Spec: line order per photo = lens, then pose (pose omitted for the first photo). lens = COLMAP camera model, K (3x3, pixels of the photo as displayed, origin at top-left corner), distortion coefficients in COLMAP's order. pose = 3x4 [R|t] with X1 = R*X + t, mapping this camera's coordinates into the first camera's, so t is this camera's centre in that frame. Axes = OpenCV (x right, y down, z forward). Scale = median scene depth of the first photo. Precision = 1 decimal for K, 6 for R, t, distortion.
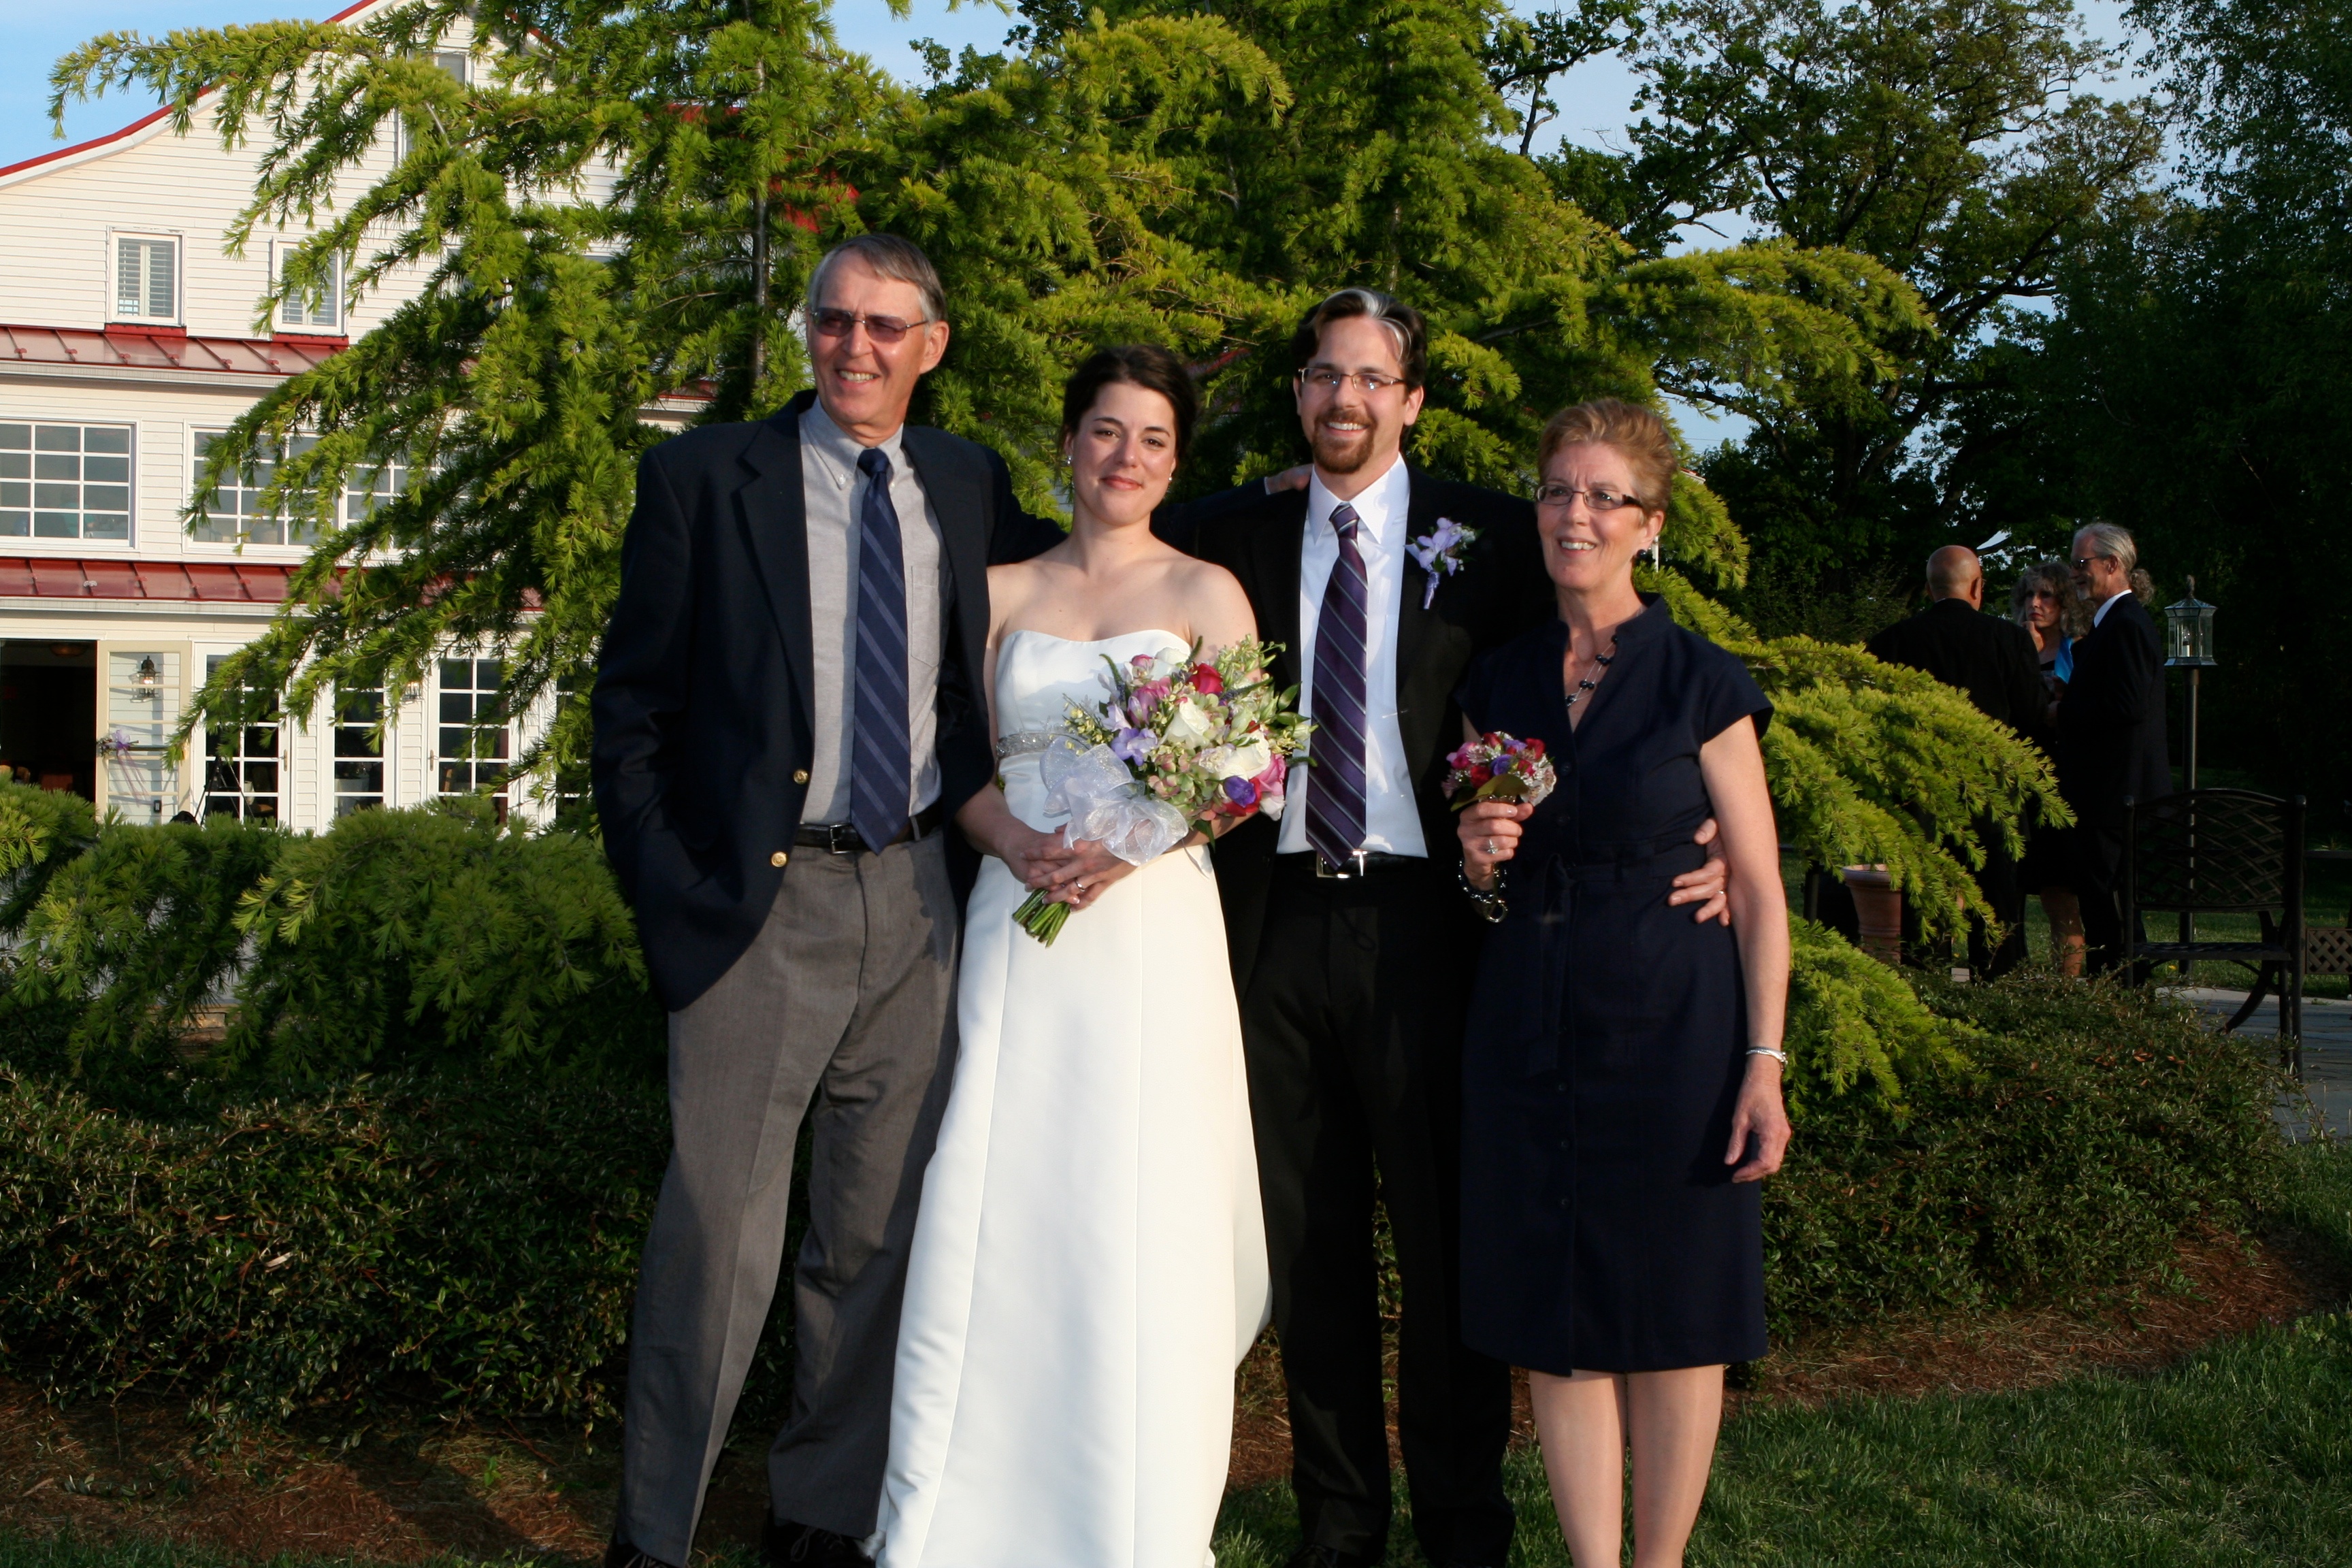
lens RADIAL K [[3246.8, 0, 1176.0], [0, 3246.8, 784.0], [0, 0, 1]] dist [-0.098309, 0.123706]
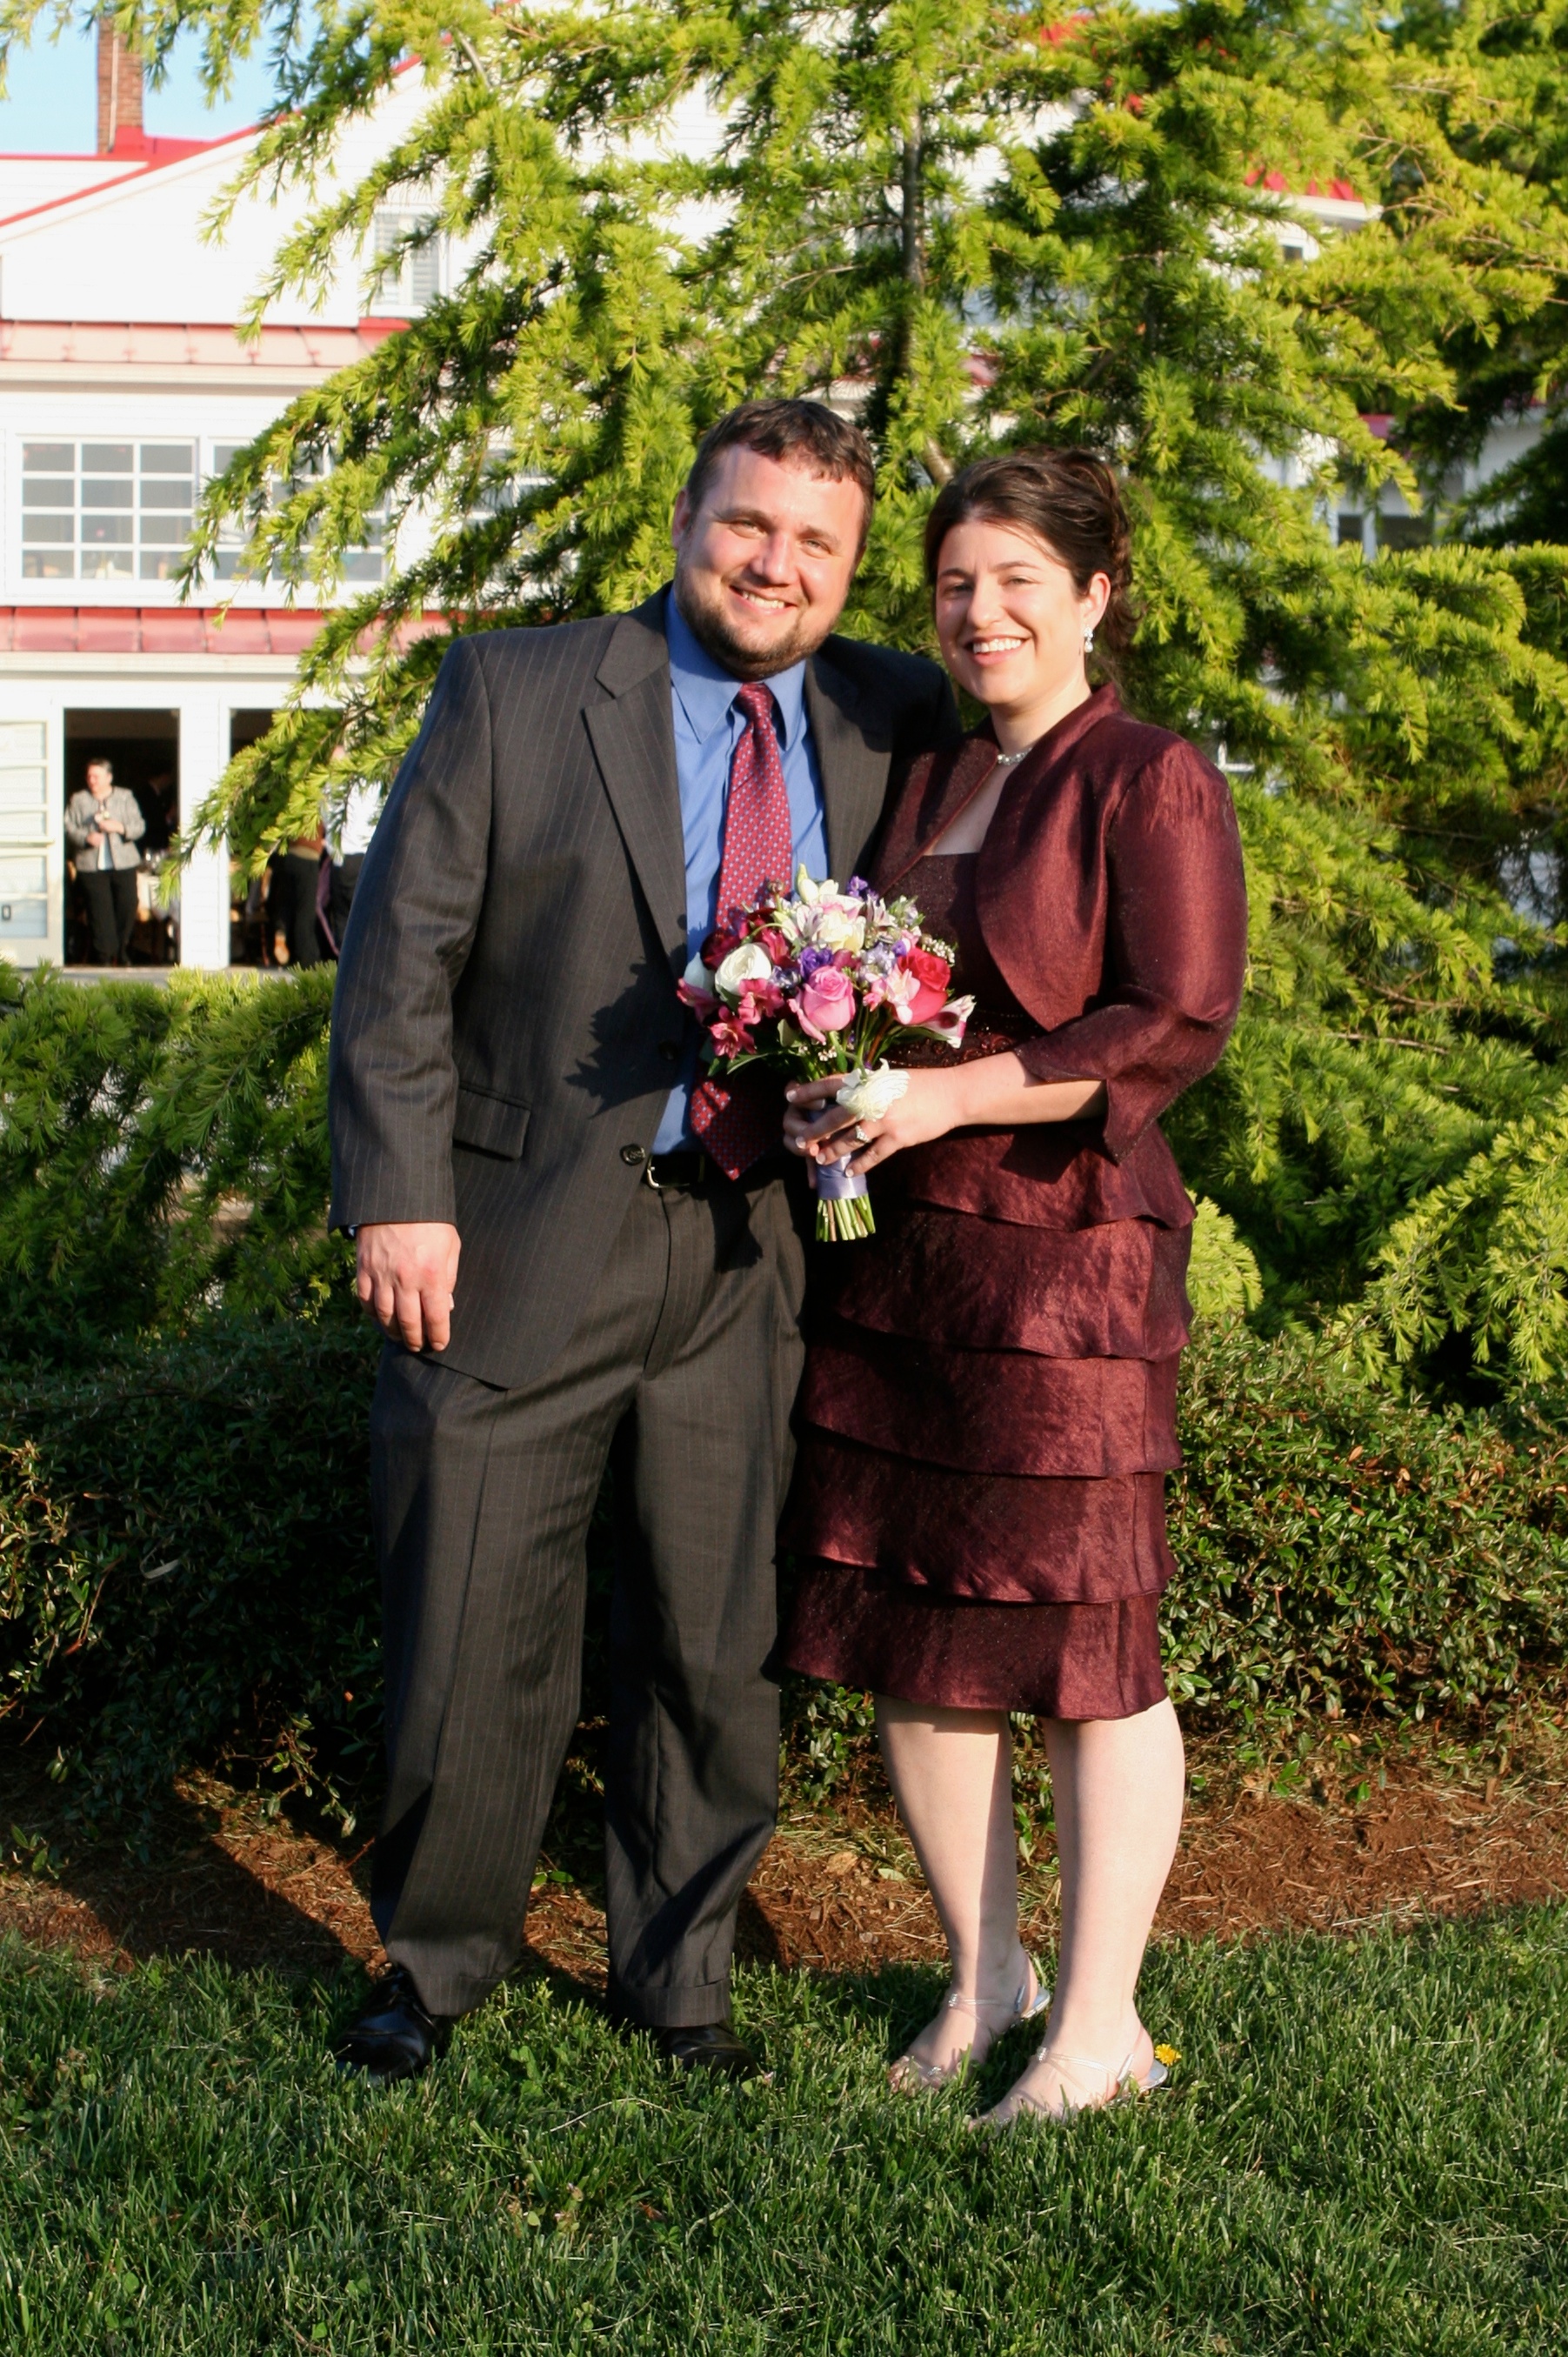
lens RADIAL K [[4165.8, 0, 789.0], [0, 4165.8, 832.3], [0, 0, 1]] dist [-0.098310, 0.056745]
pose [[0.973310, -0.009463, -0.229299, 0.059815], [0.007377, 0.999923, -0.009955, -0.010075], [0.229376, 0.007998, 0.973305, 0.052171]]
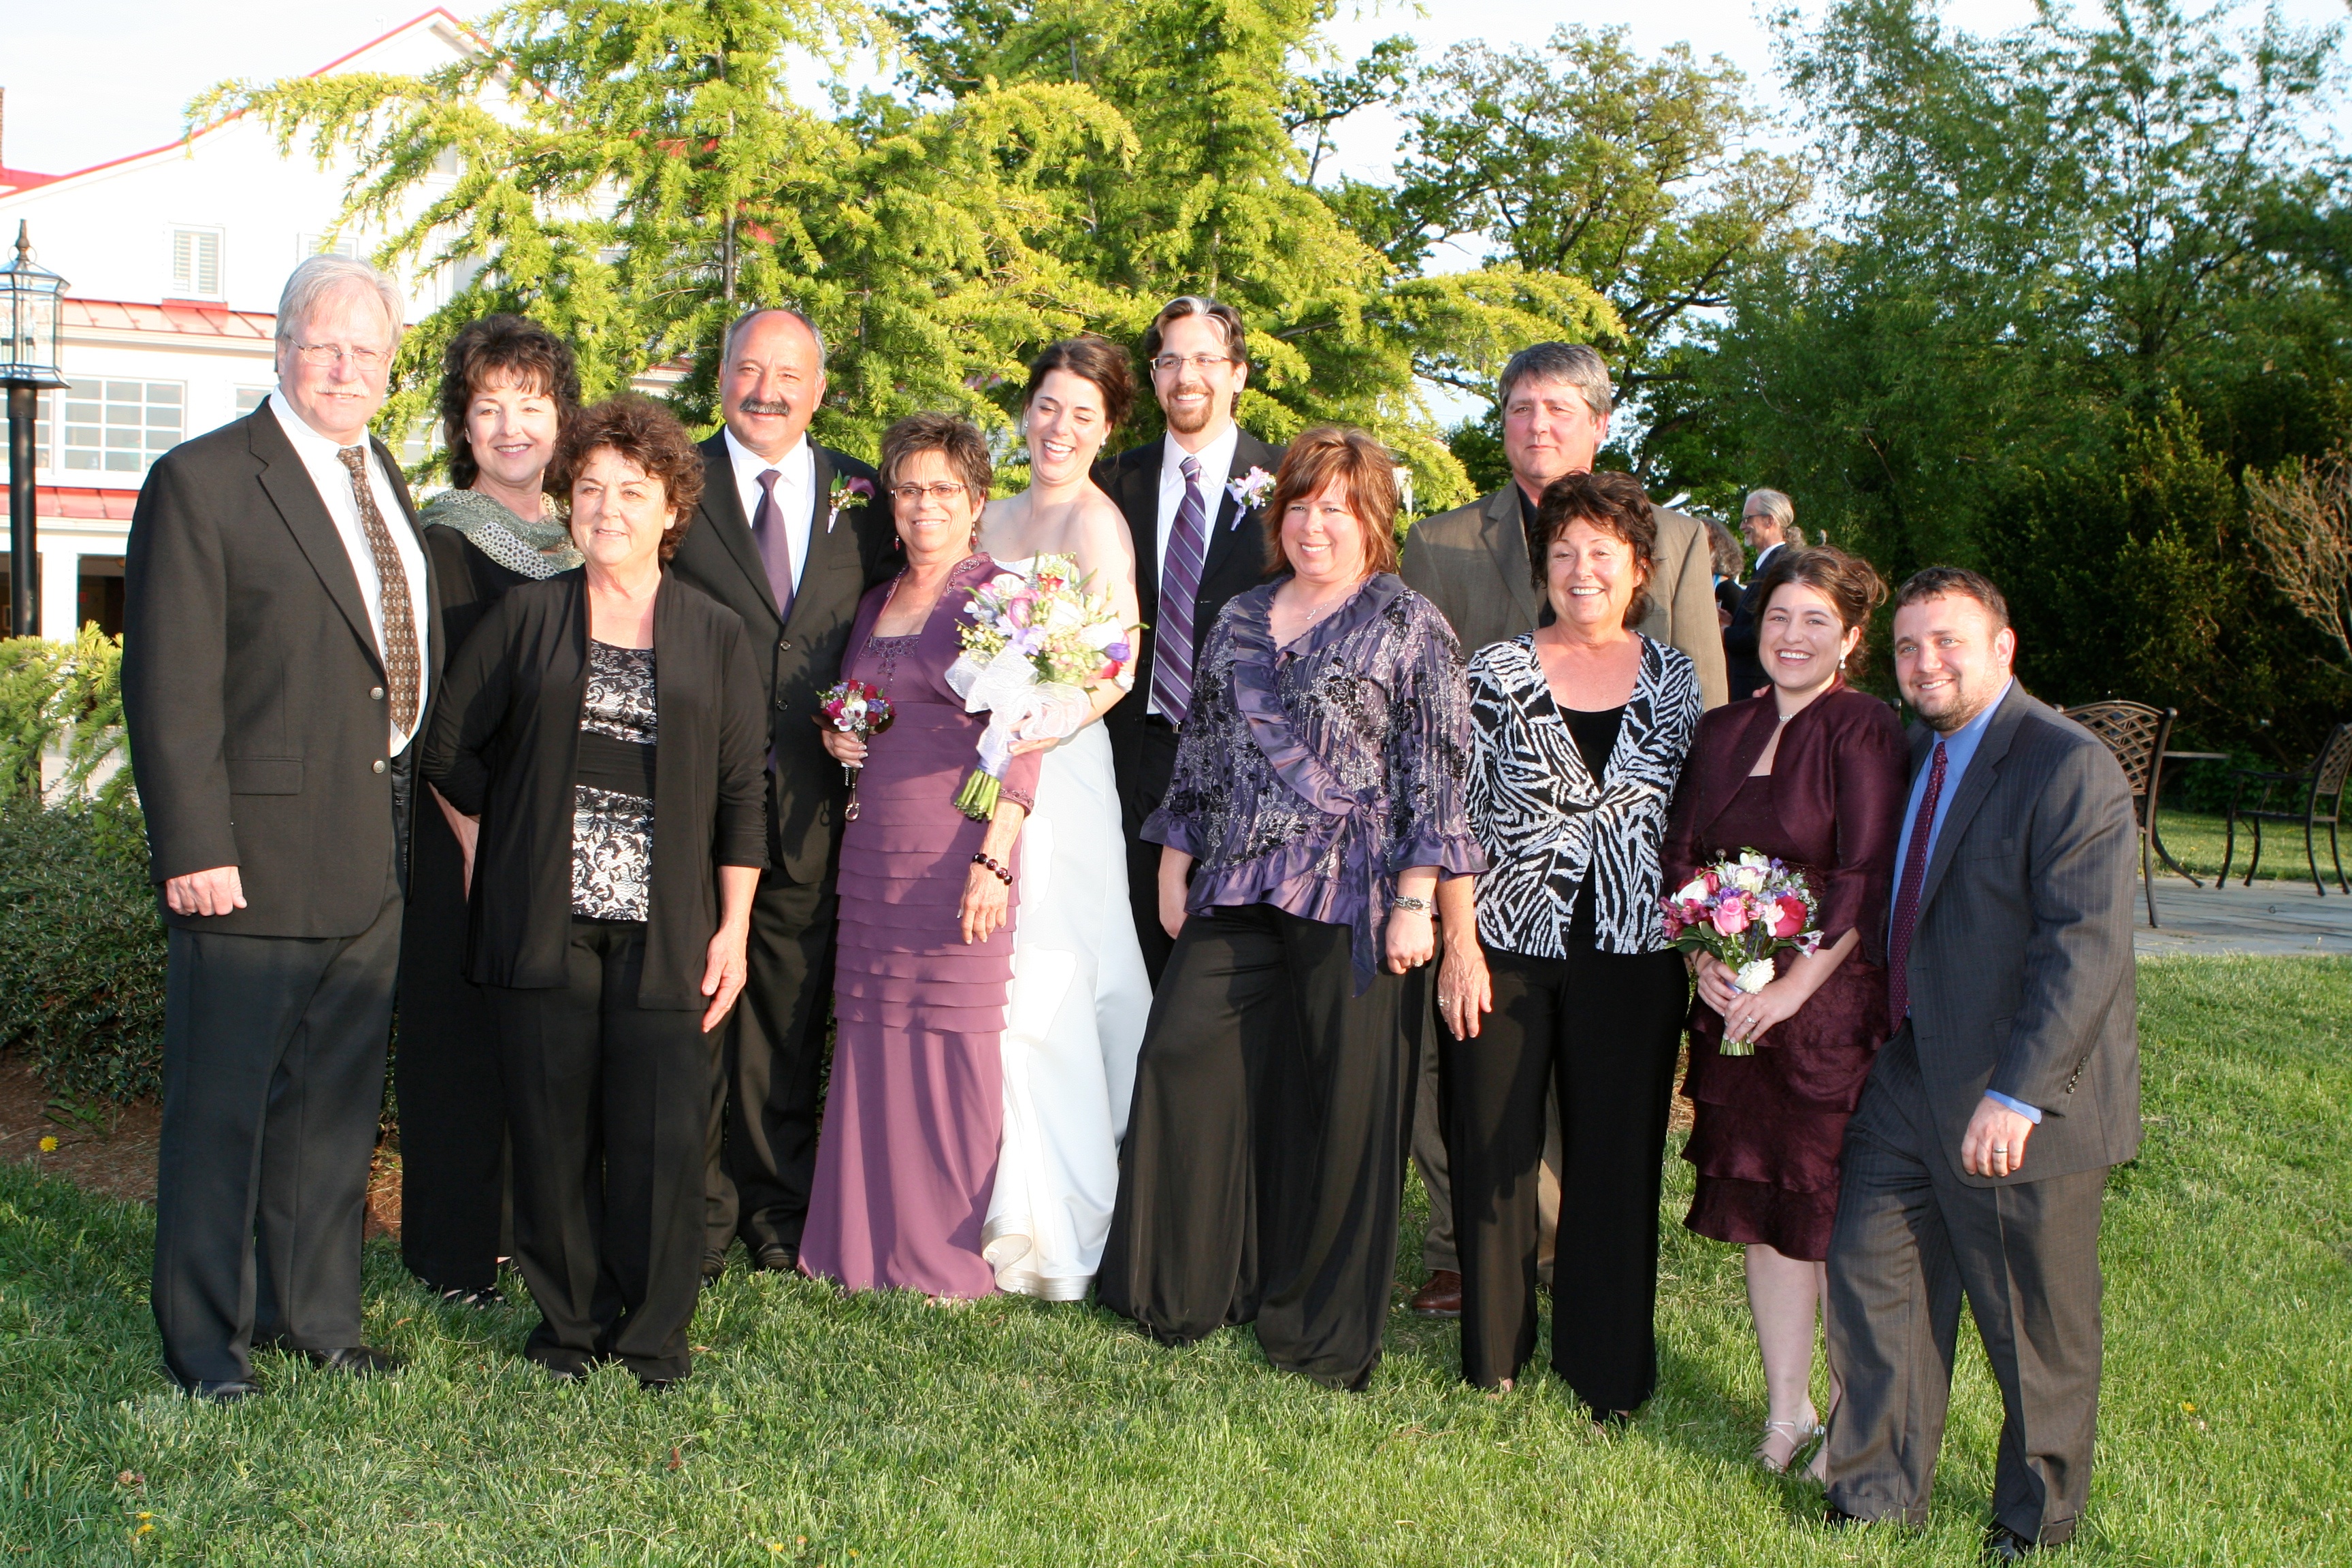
lens RADIAL K [[2610.5, 0, 1176.0], [0, 2610.5, 784.0], [0, 0, 1]] dist [-0.119156, 0.090489]
pose [[0.998148, 0.012348, 0.059560, -0.008307], [-0.014564, 0.999212, 0.036916, 0.005078], [-0.059058, -0.037715, 0.997542, -0.052408]]
